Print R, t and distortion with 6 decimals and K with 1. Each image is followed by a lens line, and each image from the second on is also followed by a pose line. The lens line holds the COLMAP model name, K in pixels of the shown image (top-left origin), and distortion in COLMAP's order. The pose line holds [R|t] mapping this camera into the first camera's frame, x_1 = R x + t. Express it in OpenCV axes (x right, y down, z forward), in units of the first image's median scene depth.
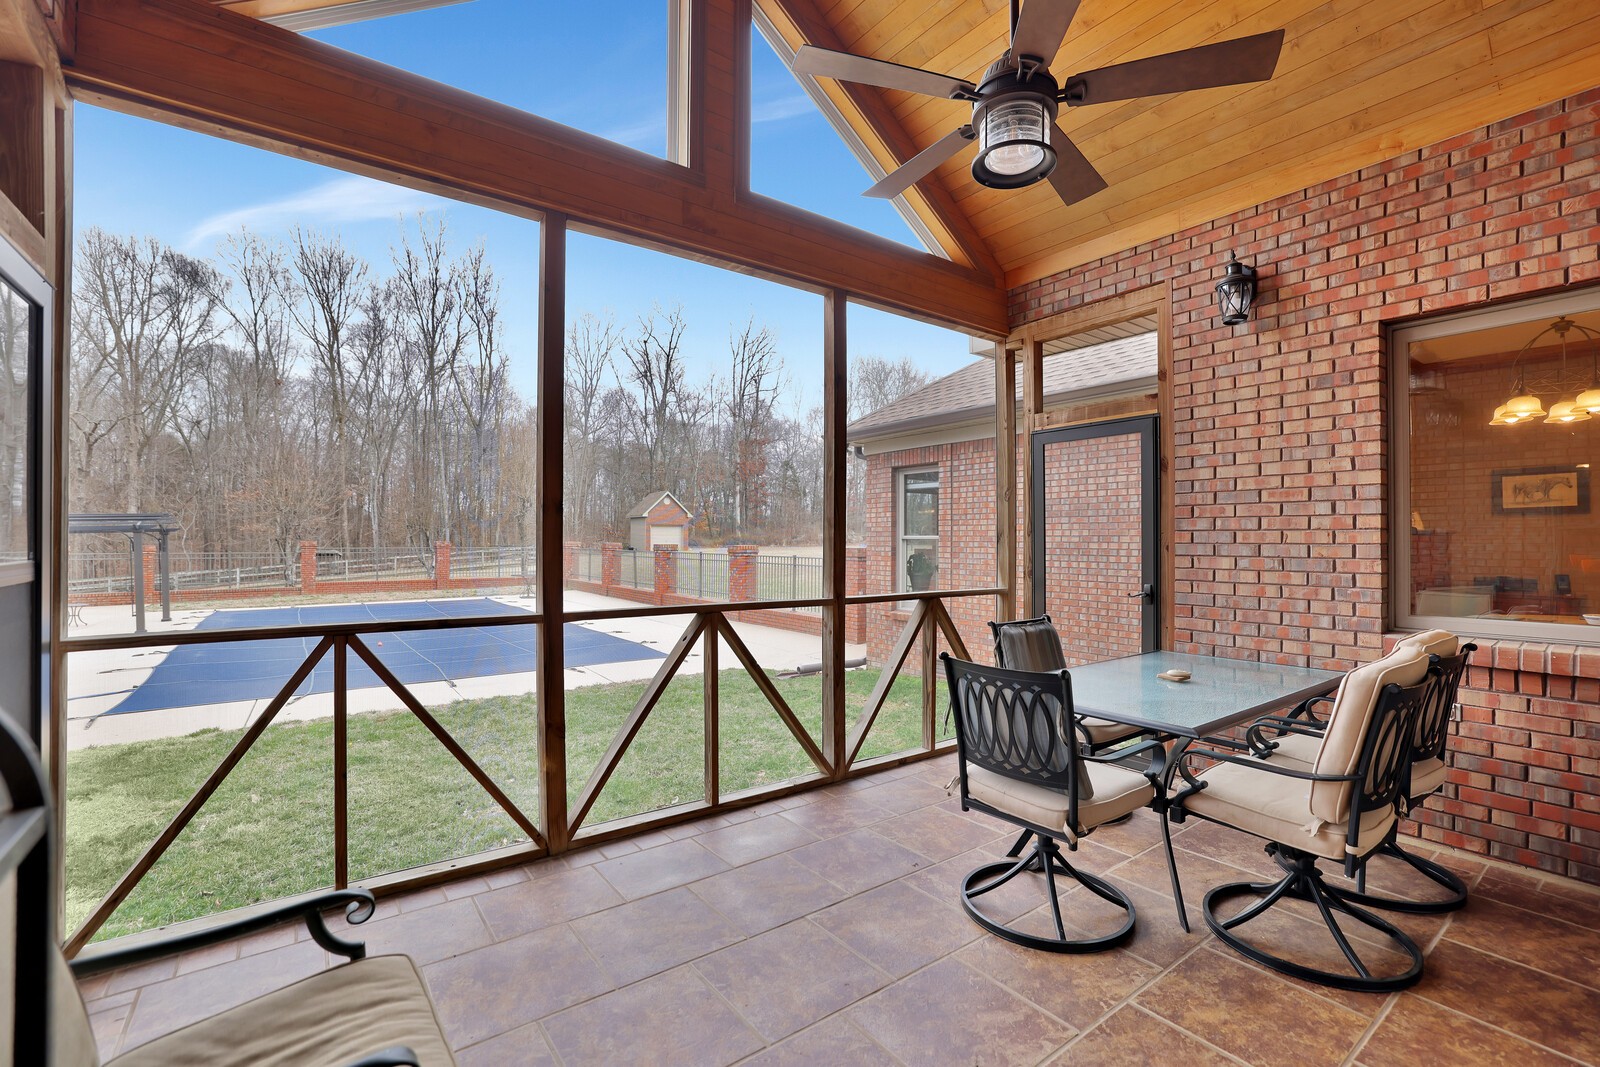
lens RADIAL K [[695.1, 0, 787.1], [0, 695.1, 540.8], [0, 0, 1]] dist [-0.002819, 0.000313]
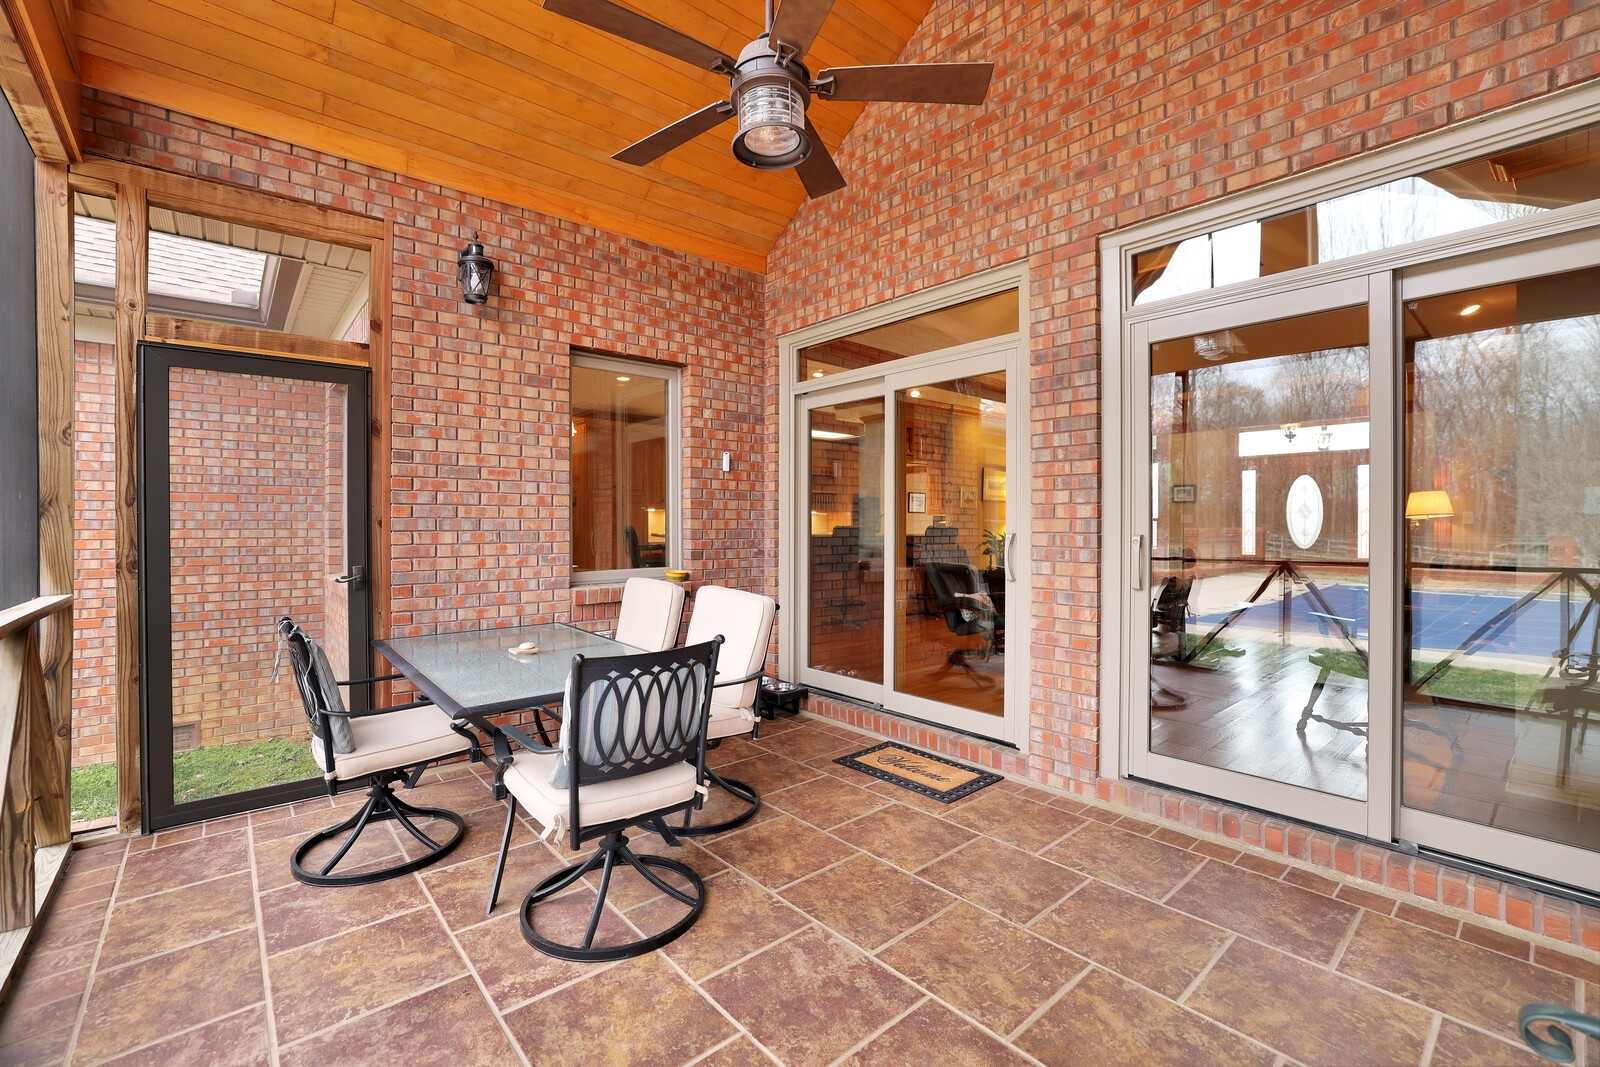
lens RADIAL K [[695.1, 0, 801.4], [0, 695.1, 521.0], [0, 0, 1]] dist [-0.002819, 0.000313]
pose [[-0.062131, -0.002443, 0.998065, -0.402243], [0.002077, 0.999995, 0.002577, 0.006979], [-0.998066, 0.002233, -0.062125, 0.573096]]
